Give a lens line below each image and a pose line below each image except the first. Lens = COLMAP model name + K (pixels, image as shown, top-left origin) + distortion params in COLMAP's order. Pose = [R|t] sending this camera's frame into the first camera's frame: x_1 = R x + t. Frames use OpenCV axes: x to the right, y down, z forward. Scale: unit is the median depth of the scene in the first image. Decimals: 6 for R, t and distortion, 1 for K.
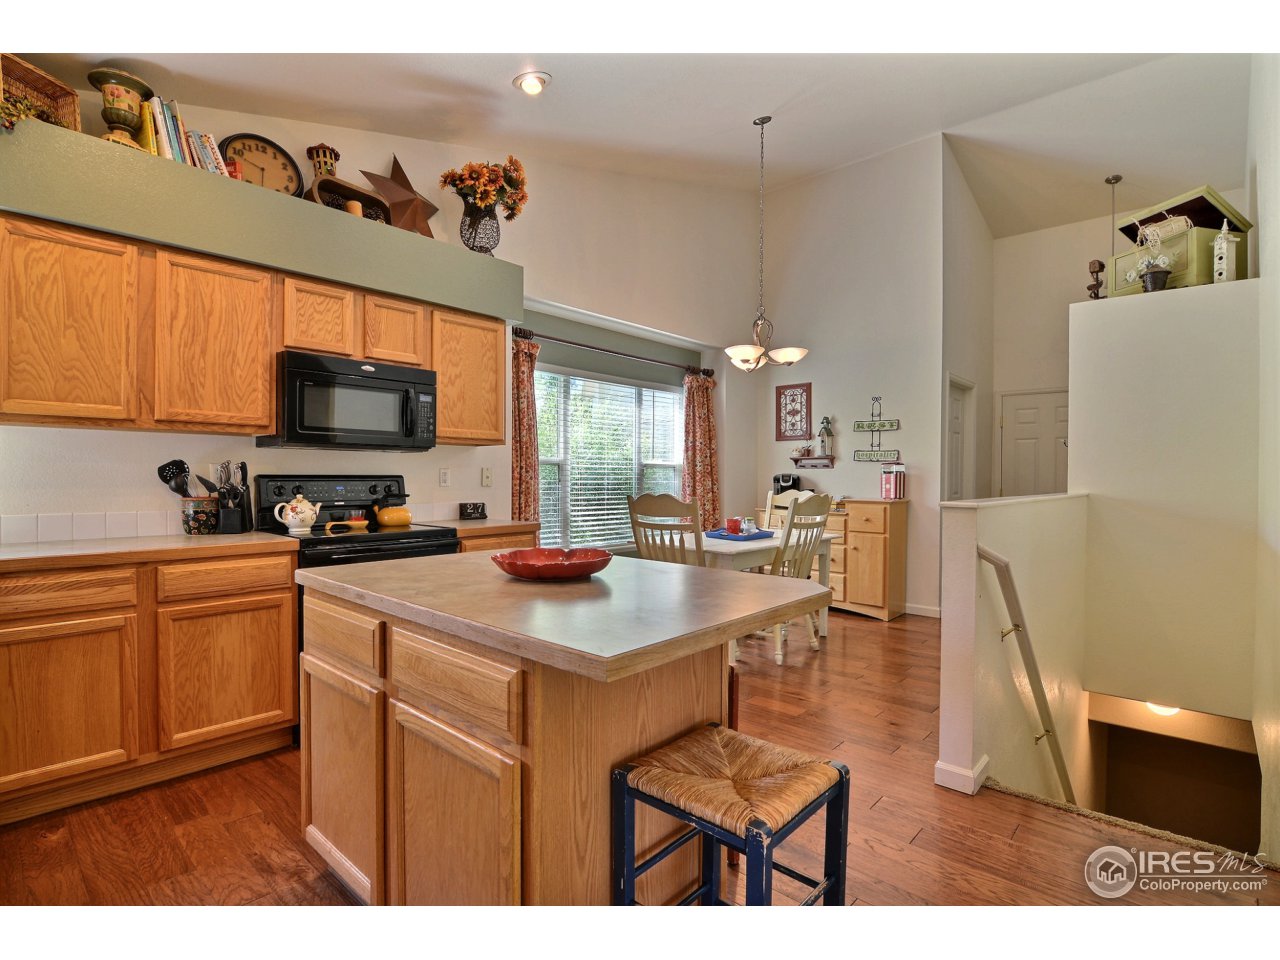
lens RADIAL K [[631.0, 0, 640.0], [0, 631.0, 480.0], [0, 0, 1]] dist [0.000546, -0.013604]
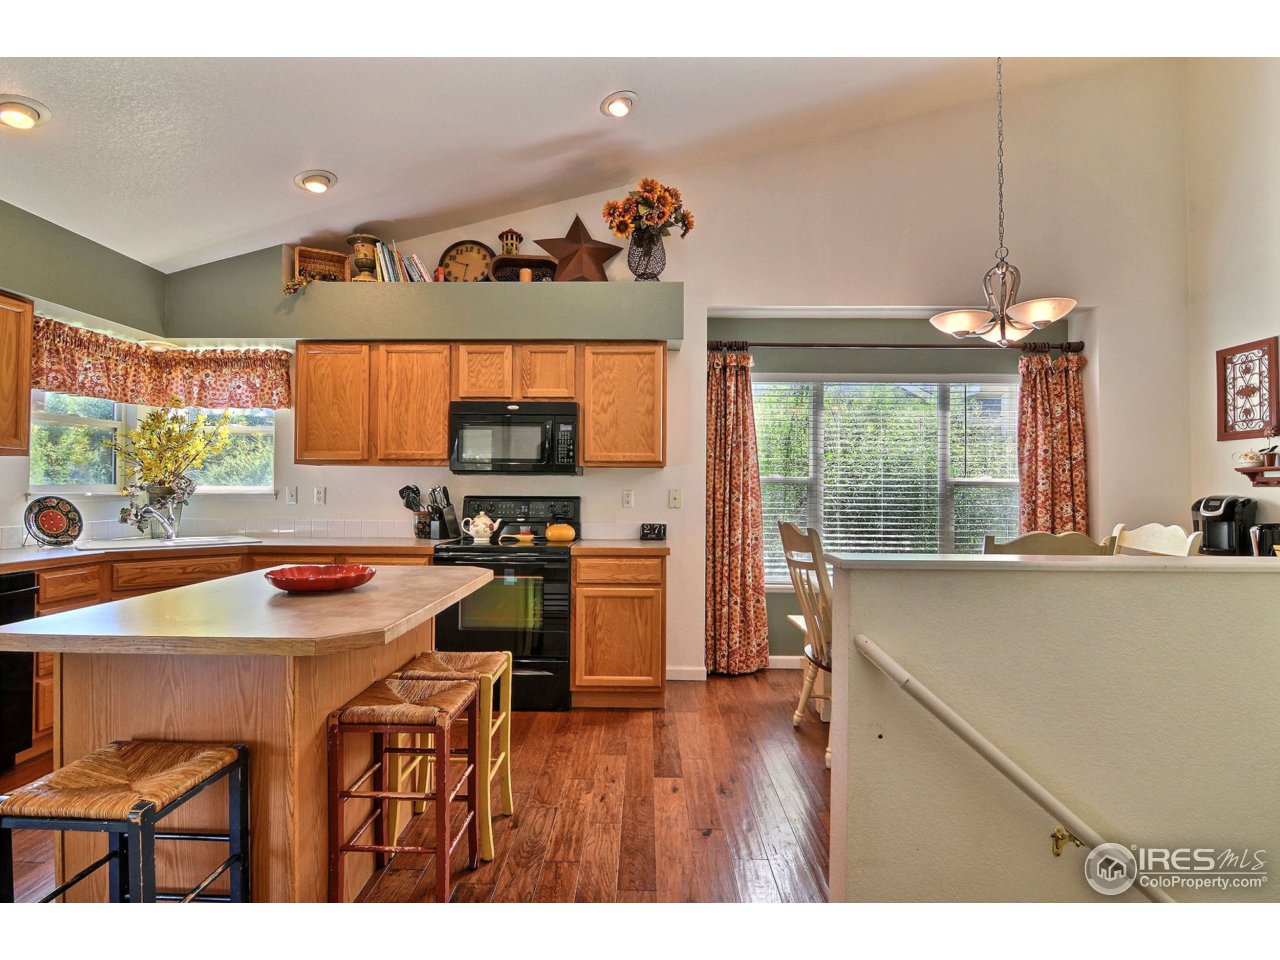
lens RADIAL K [[647.0, 0, 640.0], [0, 647.0, 480.0], [0, 0, 1]] dist [0.003747, -0.019343]
pose [[0.658004, -0.012067, -0.752917, 0.536906], [-0.007893, 0.999706, -0.022920, -0.011025], [0.752973, 0.021025, 0.657716, 0.314824]]
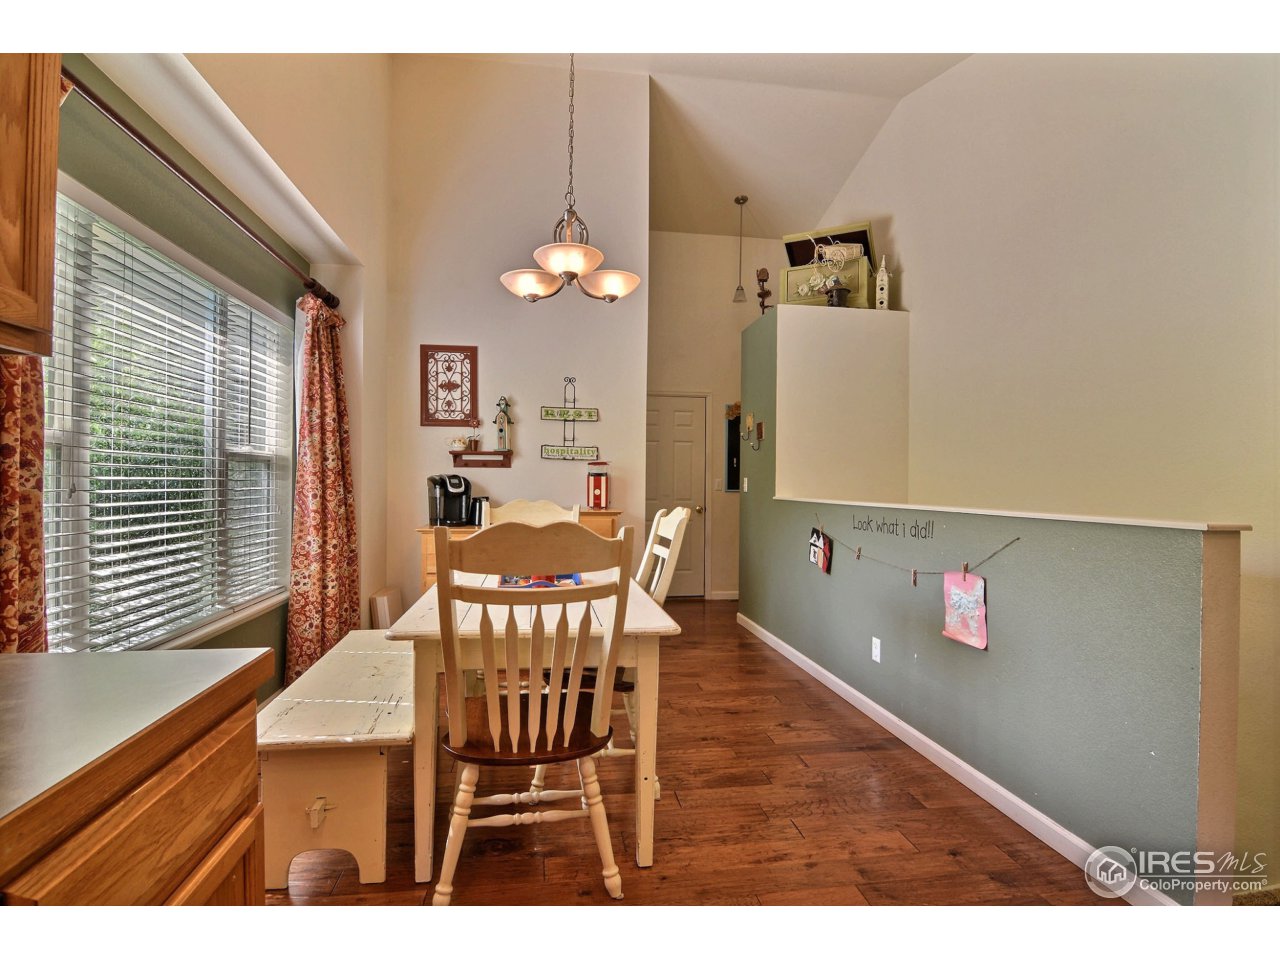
lens RADIAL K [[631.0, 0, 640.0], [0, 631.0, 480.0], [0, 0, 1]] dist [0.000546, -0.013604]
pose [[0.636146, 0.001850, 0.771566, -0.264296], [0.000358, 0.999996, -0.002694, -0.004127], [-0.771569, 0.001990, 0.636143, 0.677392]]
